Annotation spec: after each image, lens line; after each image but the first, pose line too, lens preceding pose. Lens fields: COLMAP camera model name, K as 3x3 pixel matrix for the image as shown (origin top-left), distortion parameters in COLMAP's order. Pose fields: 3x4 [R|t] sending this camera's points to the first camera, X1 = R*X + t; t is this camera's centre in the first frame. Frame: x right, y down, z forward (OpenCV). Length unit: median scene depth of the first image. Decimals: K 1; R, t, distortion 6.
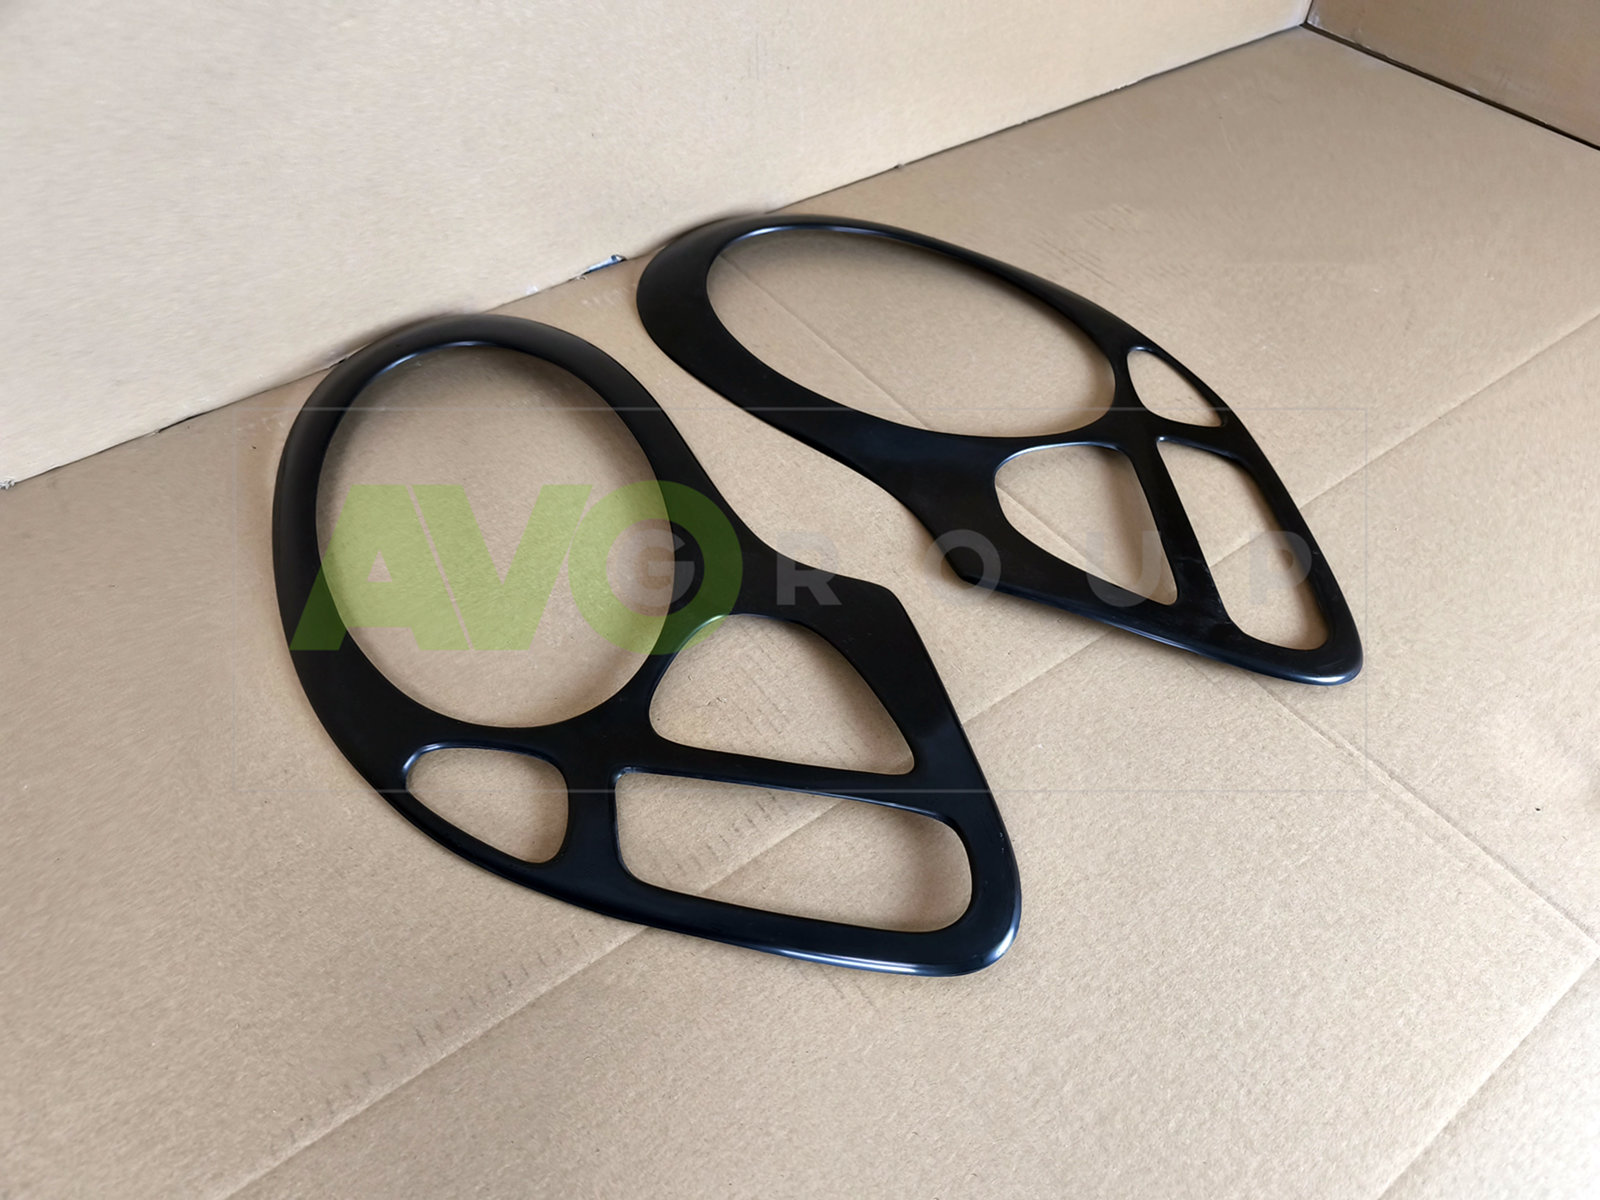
lens RADIAL K [[1100.6, 0, 814.1], [0, 1100.6, 618.3], [0, 0, 1]] dist [0.003046, -0.015908]
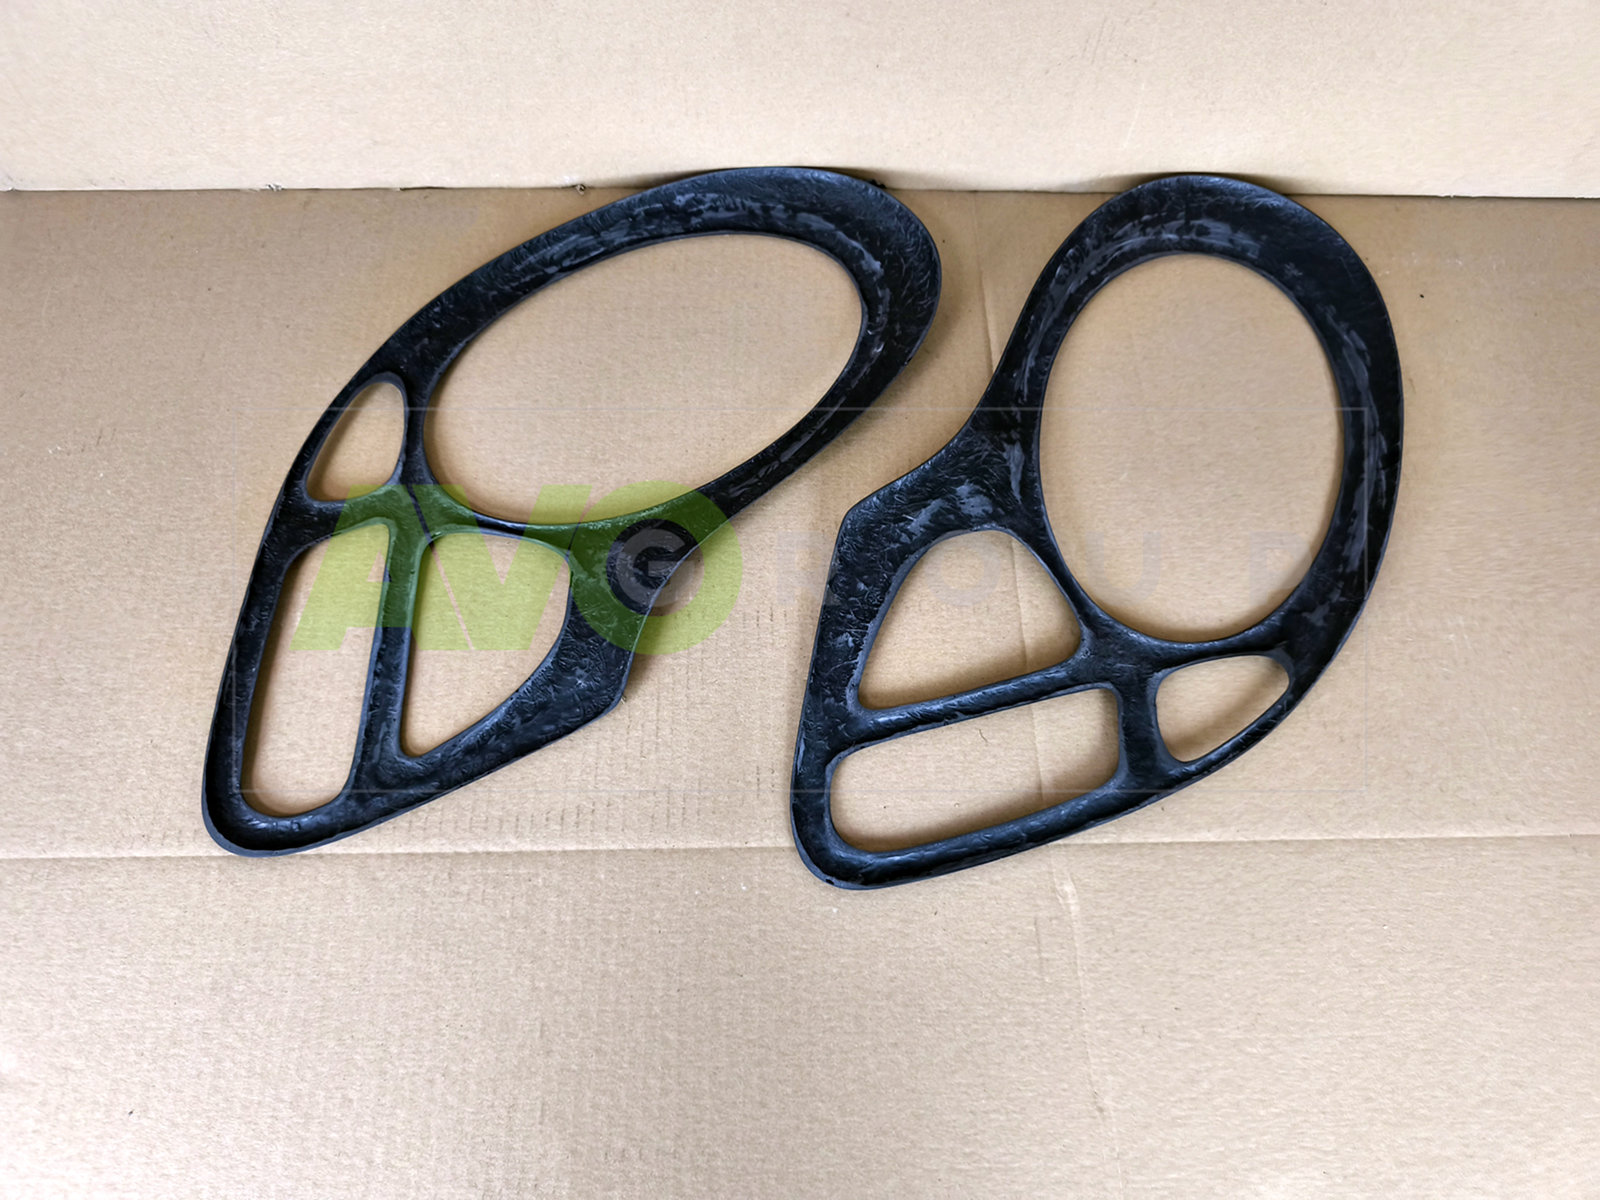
lens RADIAL K [[1100.6, 0, 797.5], [0, 1100.6, 591.7], [0, 0, 1]] dist [0.003046, -0.015908]
pose [[0.813857, 0.521600, -0.256067, 0.320683], [-0.444099, 0.842551, 0.304770, -0.483737], [0.374717, -0.134320, 0.917358, 0.099718]]
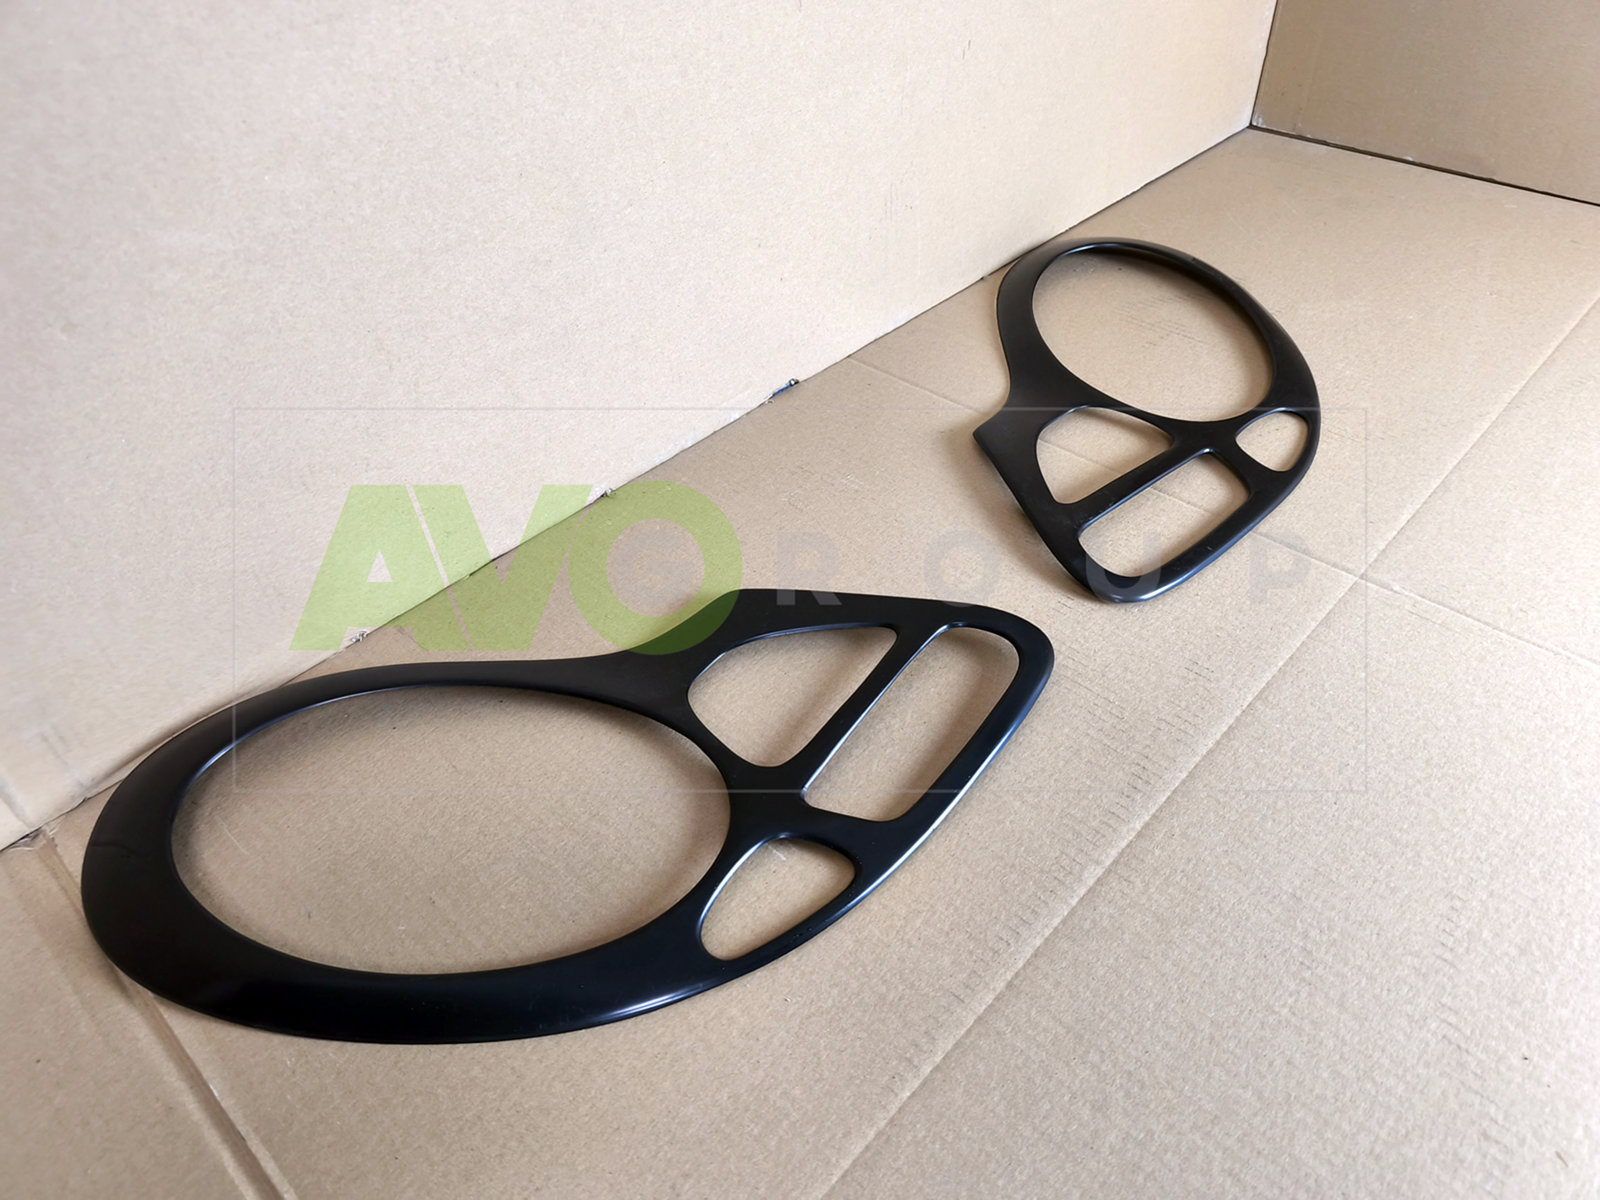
lens RADIAL K [[1100.6, 0, 805.0], [0, 1100.6, 600.4], [0, 0, 1]] dist [0.003046, -0.015908]
pose [[0.983606, -0.158731, 0.085580, -0.506986], [0.168745, 0.977524, -0.126379, 0.080845], [-0.063596, 0.138749, 0.988284, -0.193373]]
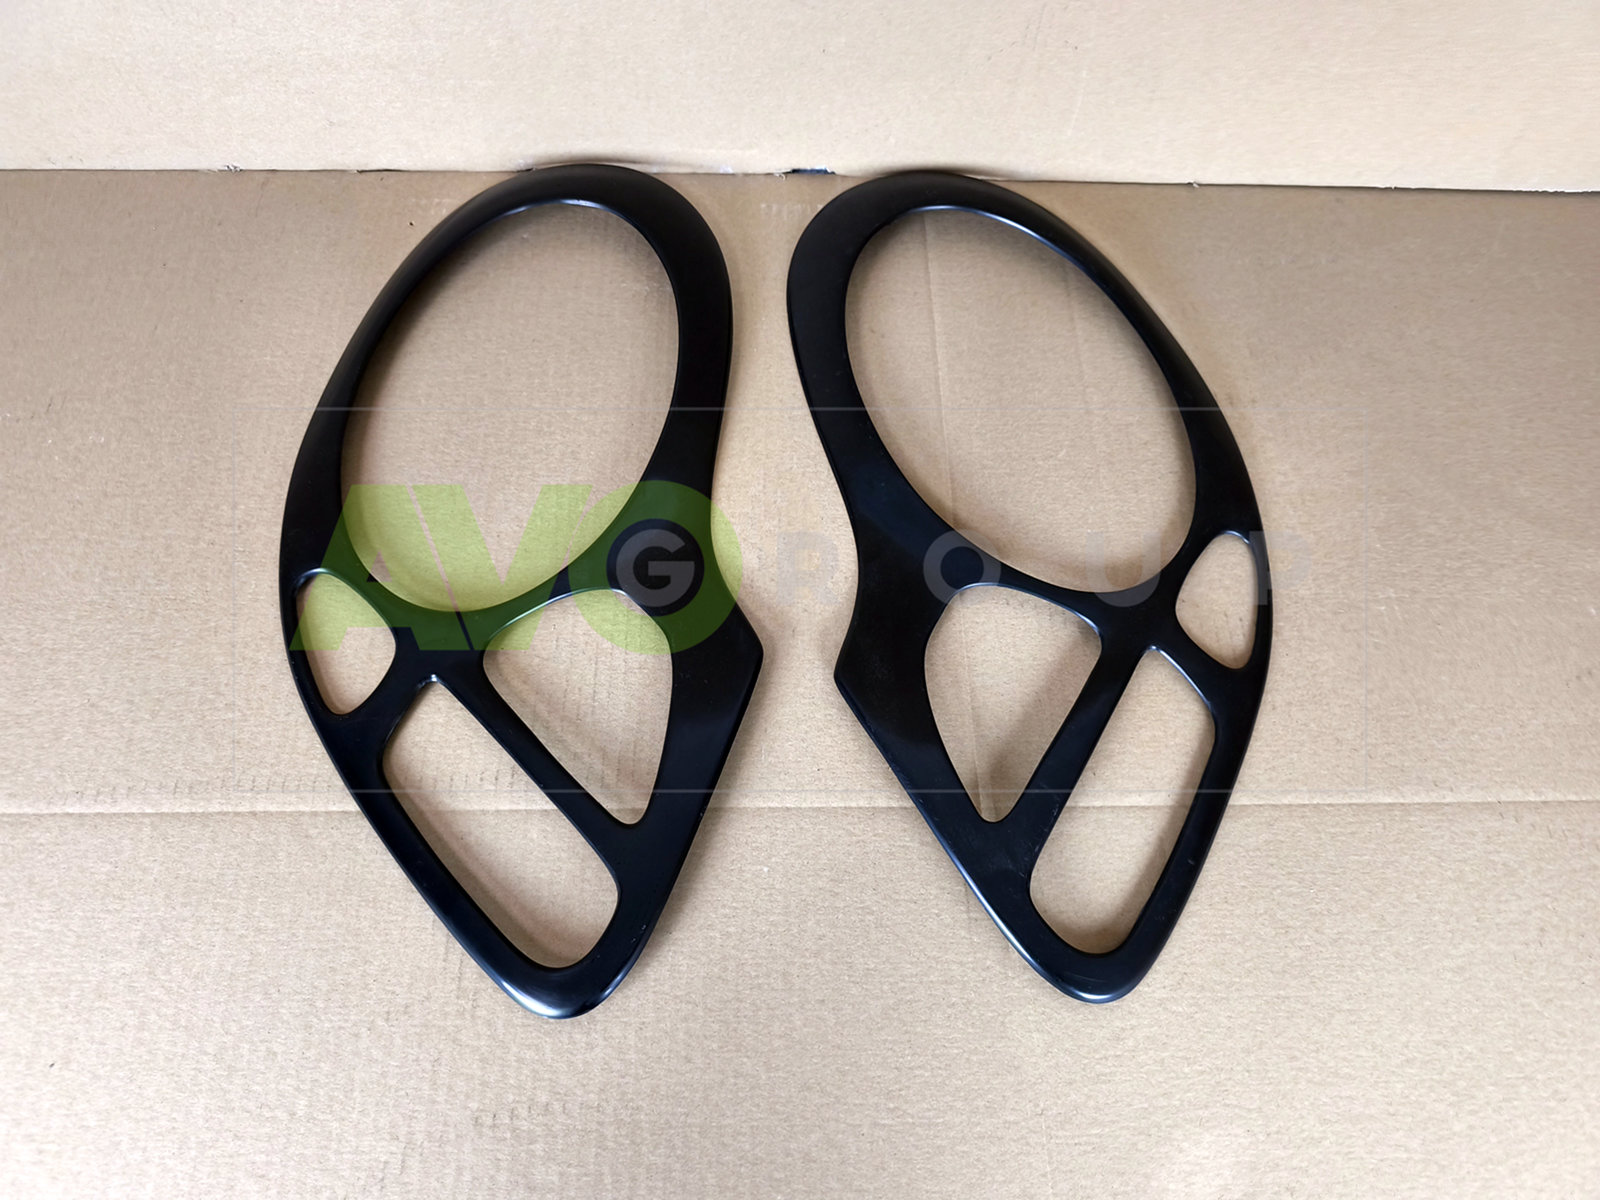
lens RADIAL K [[1100.6, 0, 794.6], [0, 1100.6, 590.8], [0, 0, 1]] dist [0.003046, -0.015908]
pose [[0.812455, 0.520666, -0.262343, 0.407039], [-0.451974, 0.846709, 0.280720, -0.456134], [0.368290, -0.109500, 0.923240, 0.101131]]
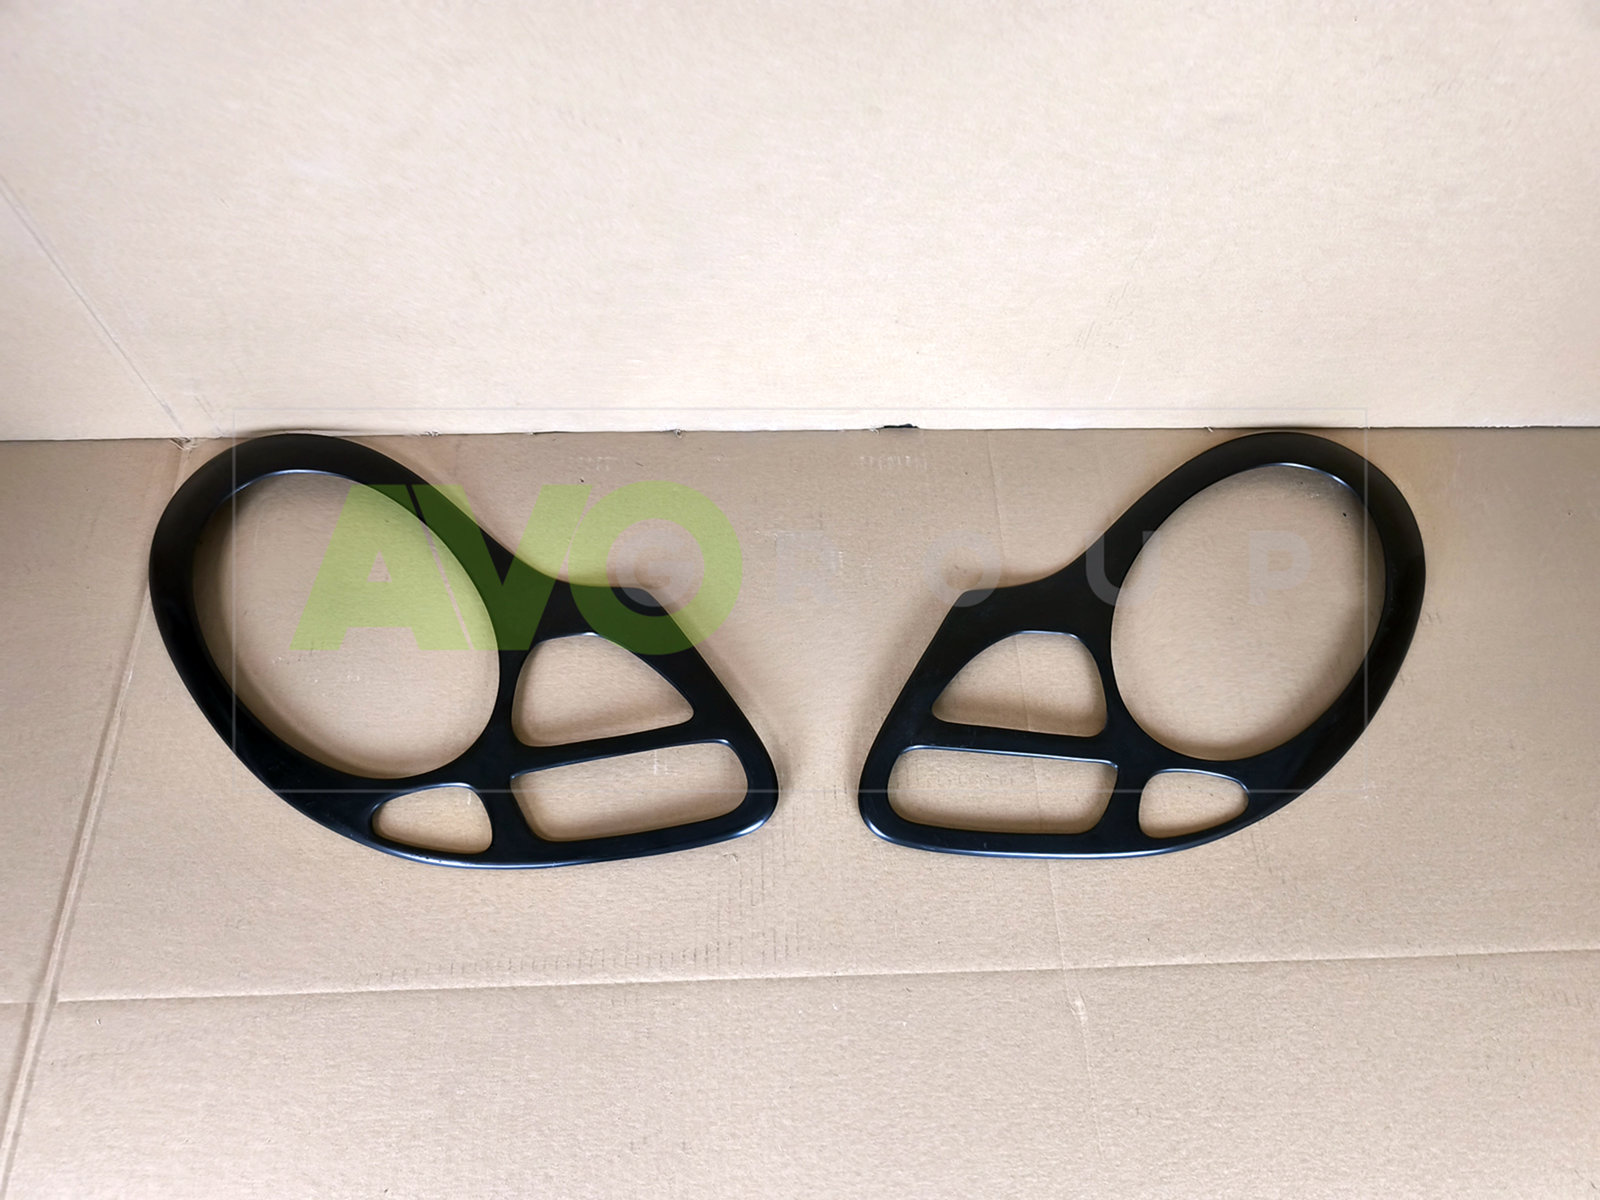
lens RADIAL K [[1100.6, 0, 802.9], [0, 1100.6, 607.5], [0, 0, 1]] dist [0.003046, -0.015908]
pose [[0.824024, 0.505708, -0.255428, 0.213348], [-0.440695, 0.855463, 0.271976, -0.717053], [0.356050, -0.111549, 0.927785, -0.277900]]
